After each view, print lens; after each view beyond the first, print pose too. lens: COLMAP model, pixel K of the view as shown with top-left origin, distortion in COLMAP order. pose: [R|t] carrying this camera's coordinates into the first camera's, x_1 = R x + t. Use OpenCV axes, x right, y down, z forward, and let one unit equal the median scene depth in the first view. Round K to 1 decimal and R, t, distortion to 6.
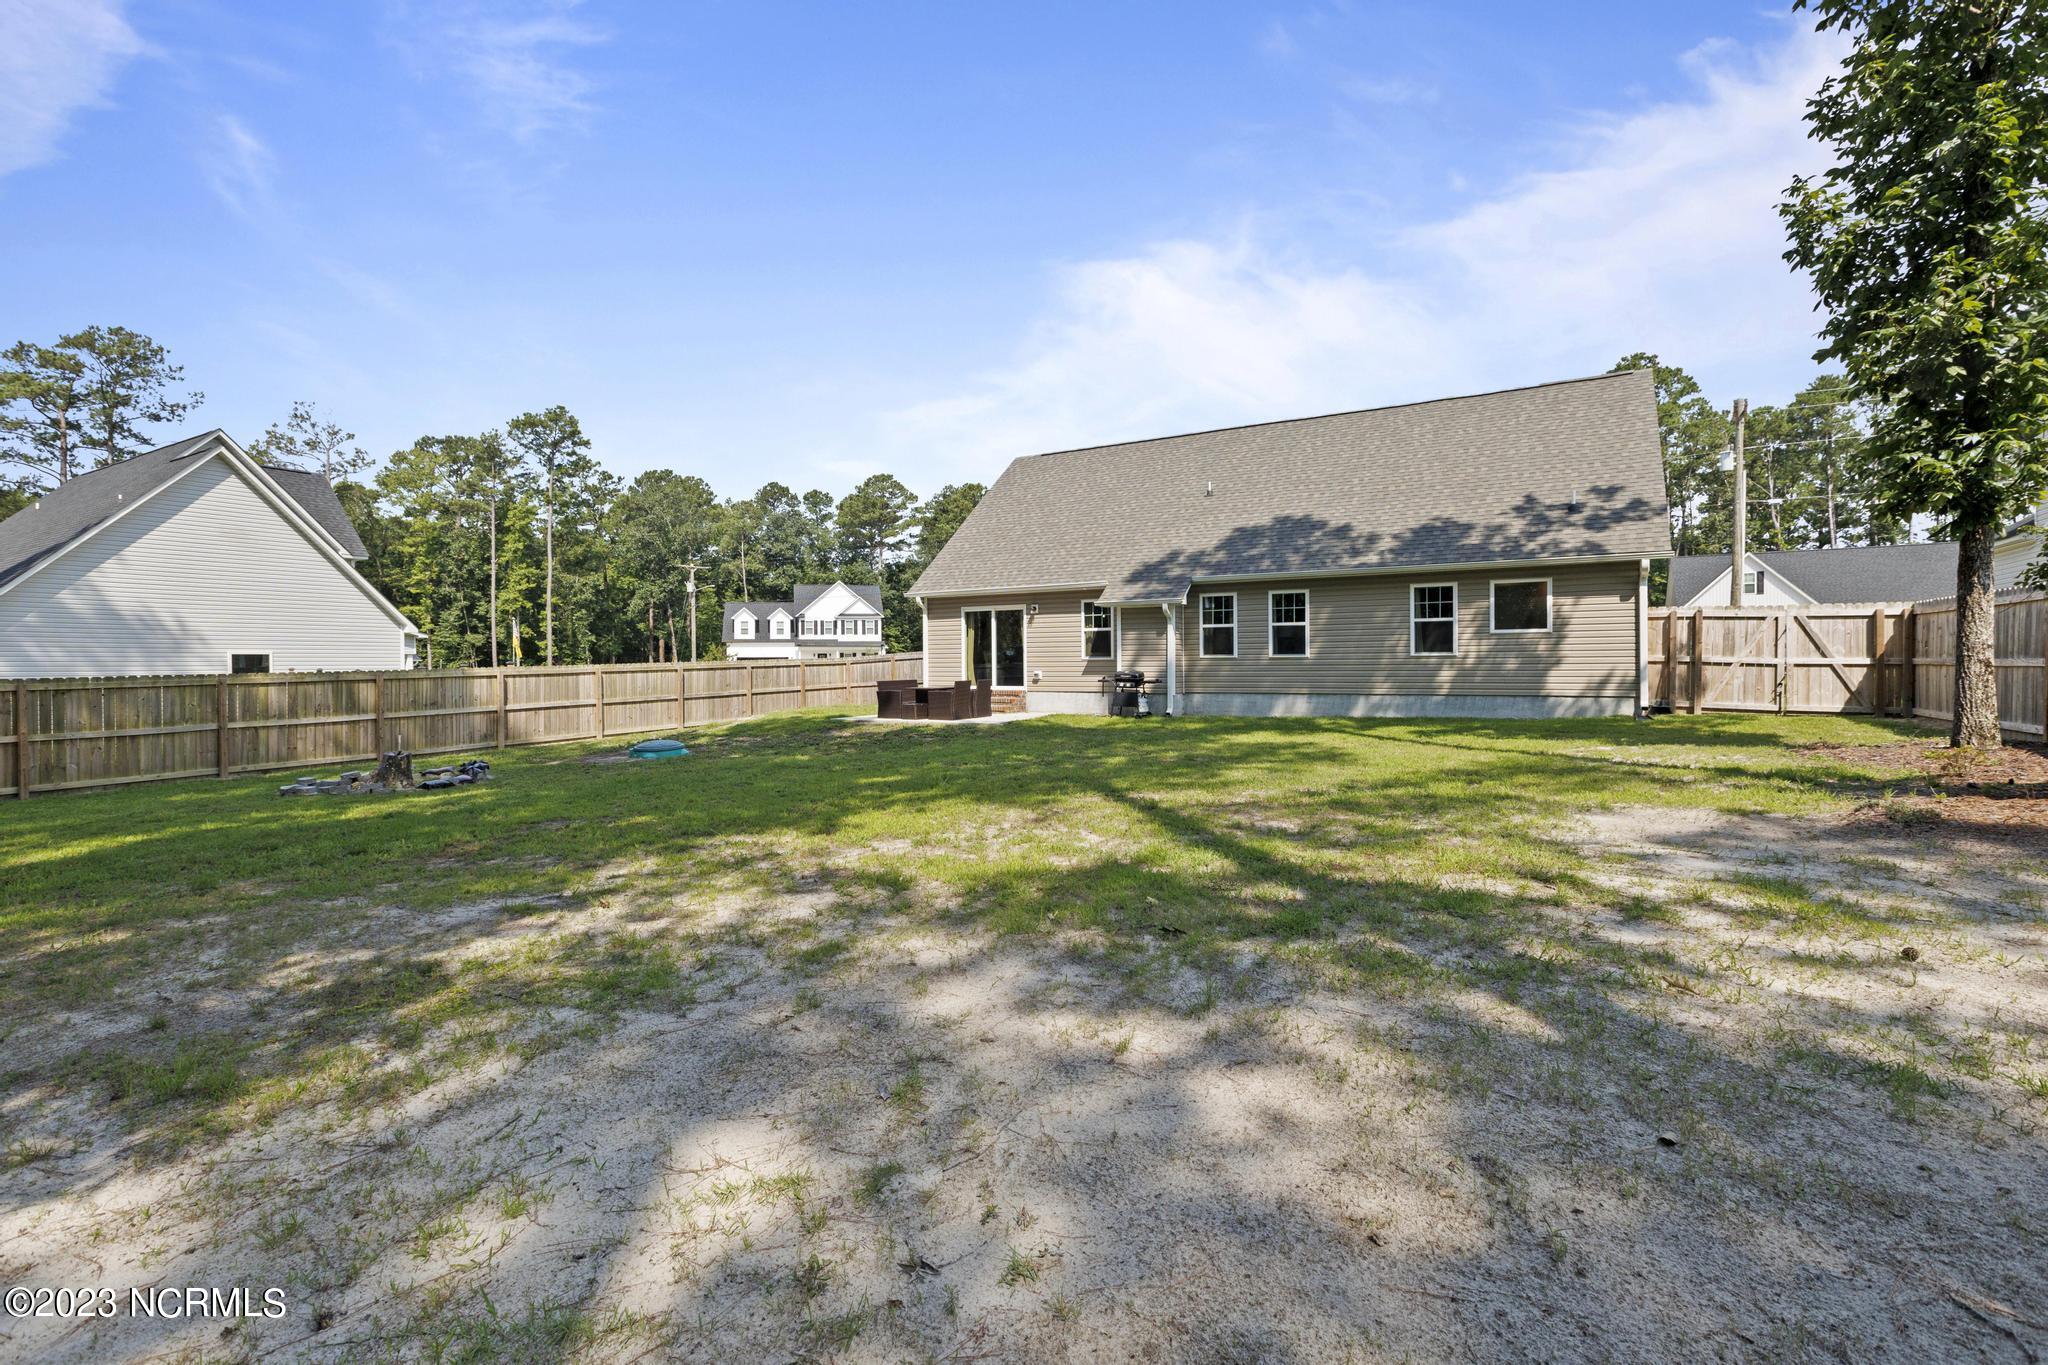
lens RADIAL K [[934.5, 0, 1021.4], [0, 934.5, 678.2], [0, 0, 1]] dist [-0.000104, 0.000943]
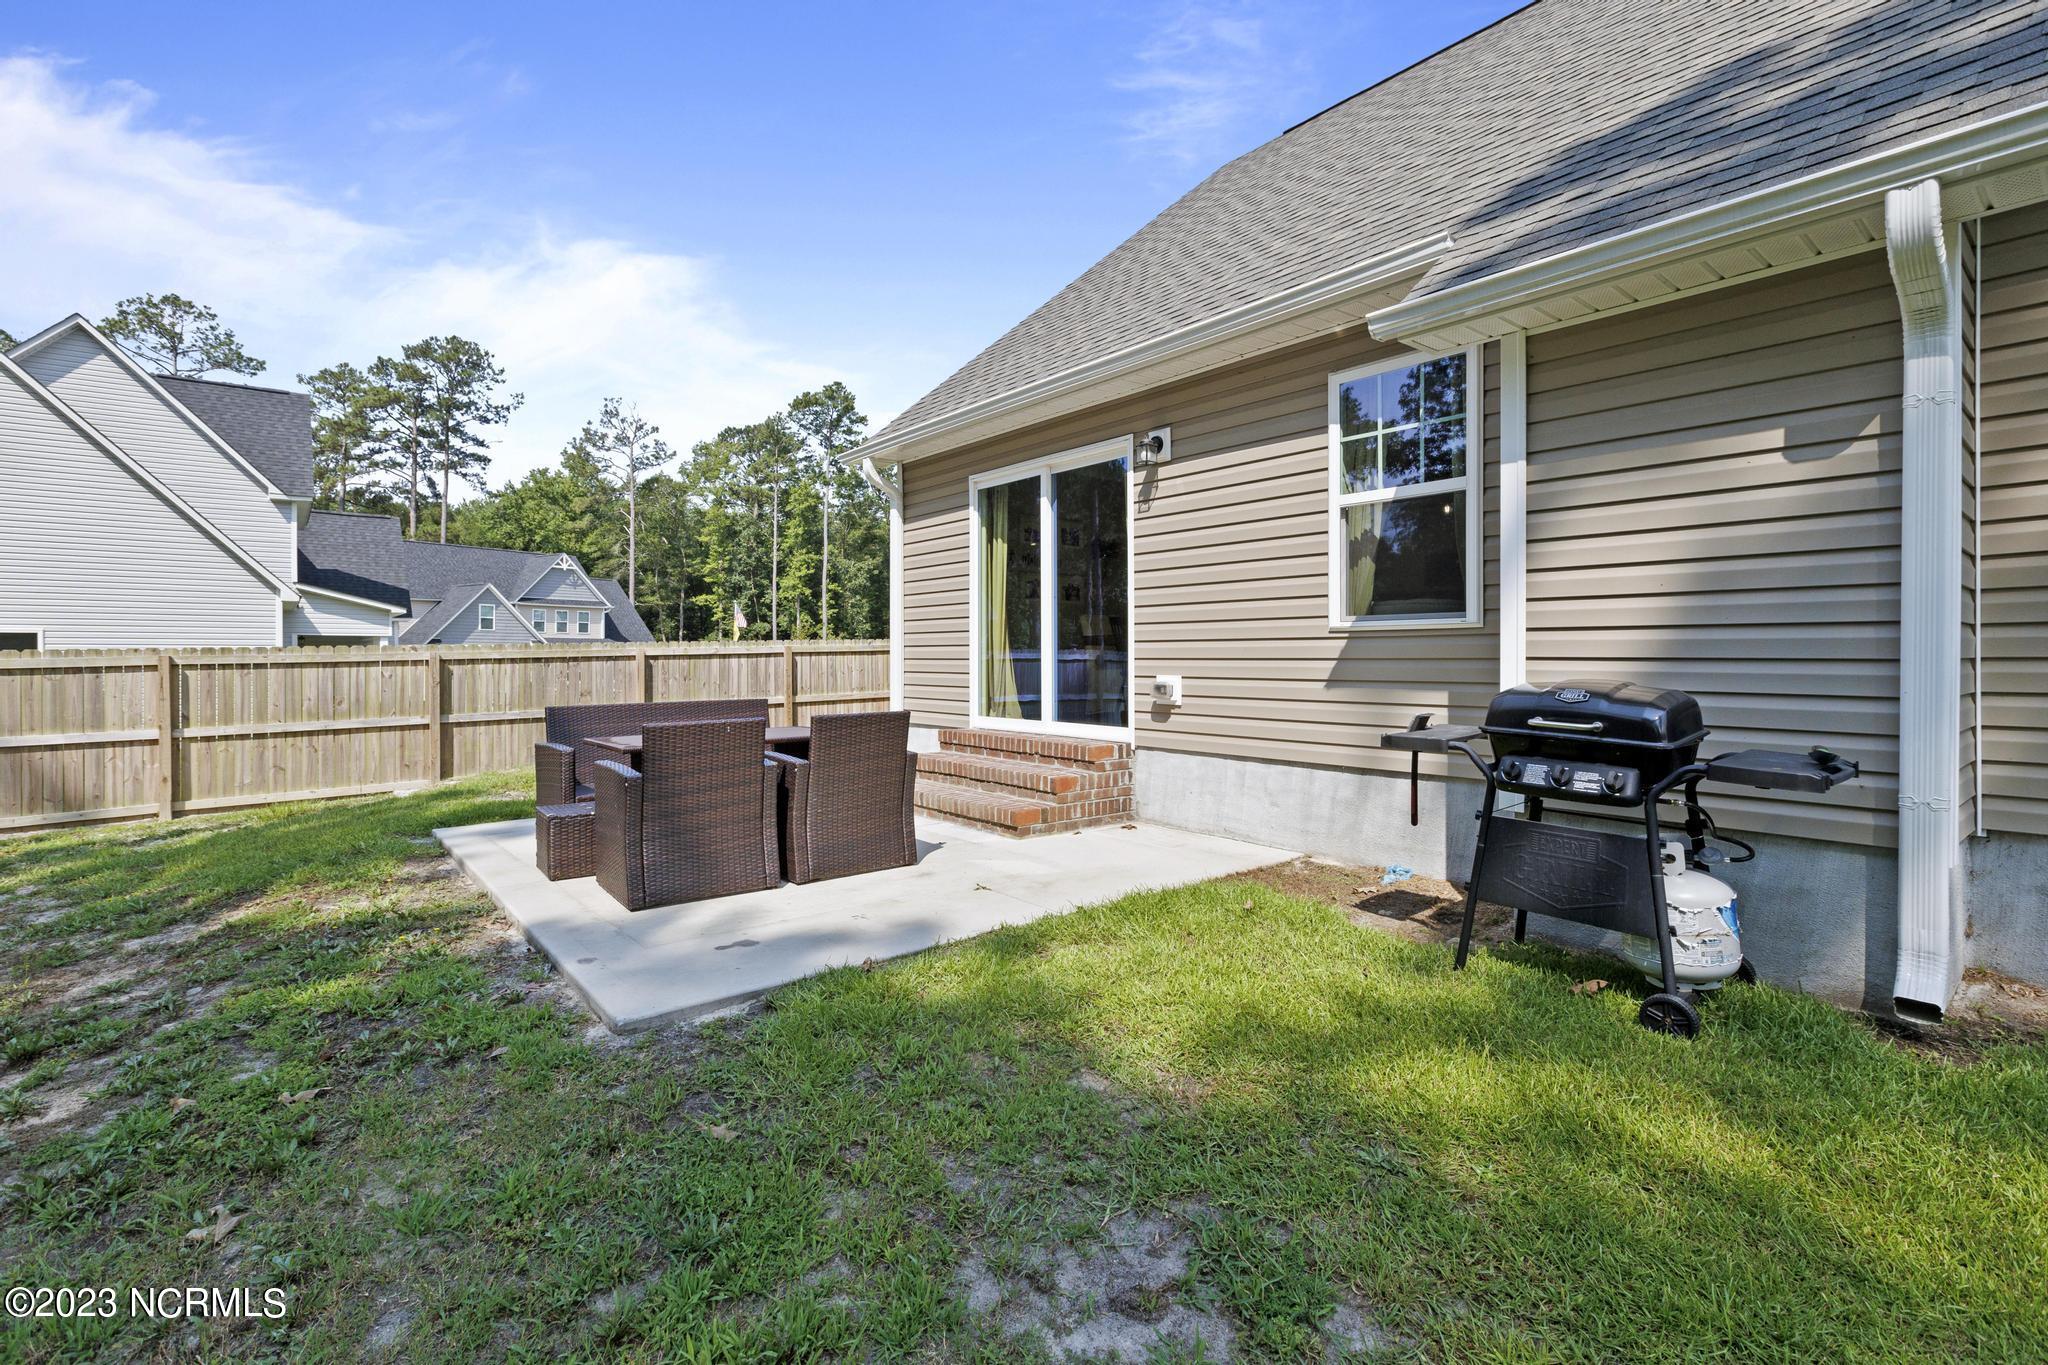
lens RADIAL K [[934.5, 0, 1036.1], [0, 934.5, 661.0], [0, 0, 1]] dist [-0.000104, 0.000943]
pose [[0.942561, 0.006270, -0.333976, 0.016895], [-0.009370, 0.999927, -0.007673, -0.002140], [0.333903, 0.010362, 0.942550, 0.173837]]
